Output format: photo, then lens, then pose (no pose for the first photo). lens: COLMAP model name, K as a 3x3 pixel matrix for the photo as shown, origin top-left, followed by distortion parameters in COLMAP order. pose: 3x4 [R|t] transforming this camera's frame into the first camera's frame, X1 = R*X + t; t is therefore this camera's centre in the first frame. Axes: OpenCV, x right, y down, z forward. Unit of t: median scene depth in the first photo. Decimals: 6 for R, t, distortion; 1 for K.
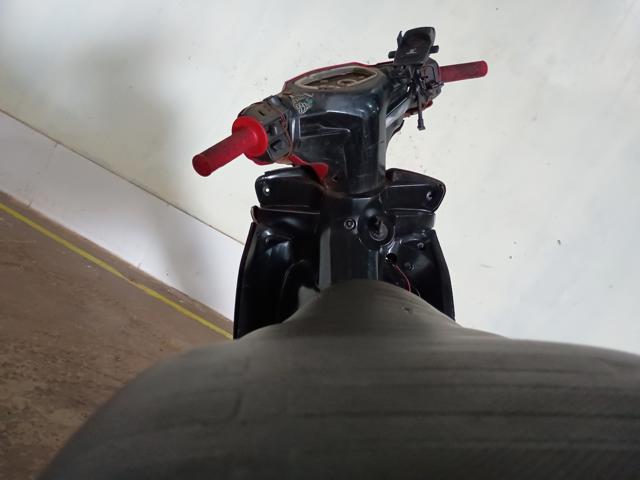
lens RADIAL K [[509.2, 0, 320.0], [0, 509.2, 240.0], [0, 0, 1]] dist [0.040511, -0.002290]
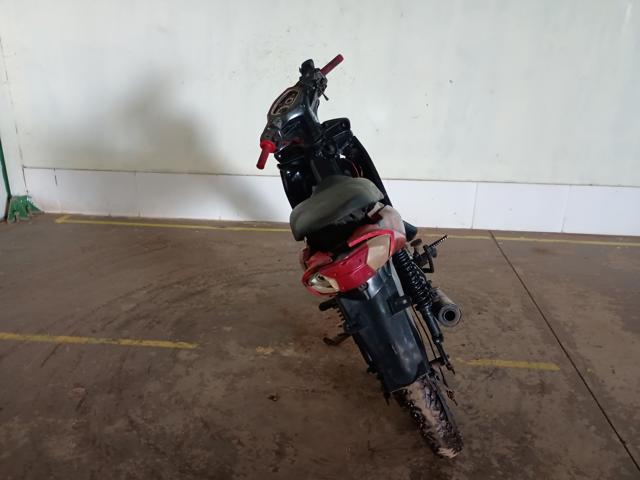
lens RADIAL K [[509.2, 0, 320.0], [0, 509.2, 240.0], [0, 0, 1]] dist [0.040511, -0.002290]
pose [[0.889028, -0.446682, -0.100521, 0.121346], [0.457851, 0.867979, 0.192314, -0.128926], [0.001347, -0.216997, 0.976171, -1.341943]]
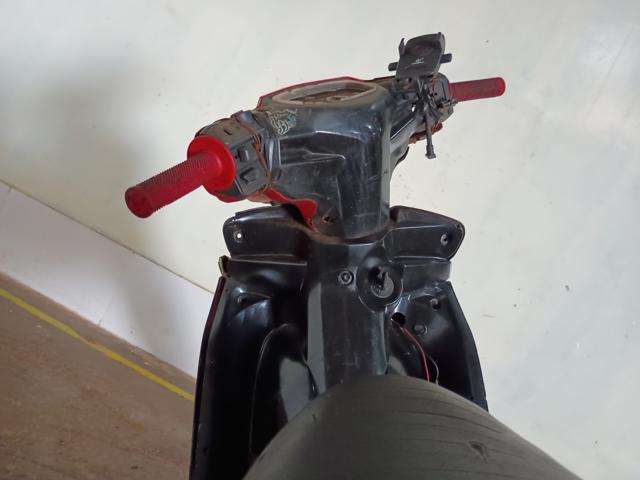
lens RADIAL K [[509.2, 0, 320.0], [0, 509.2, 240.0], [0, 0, 1]] dist [0.040511, -0.002290]
pose [[0.999161, -0.015973, 0.037719, -0.008945], [0.019167, 0.996118, -0.085916, -0.021810], [-0.036201, 0.086567, 0.995588, 0.218685]]
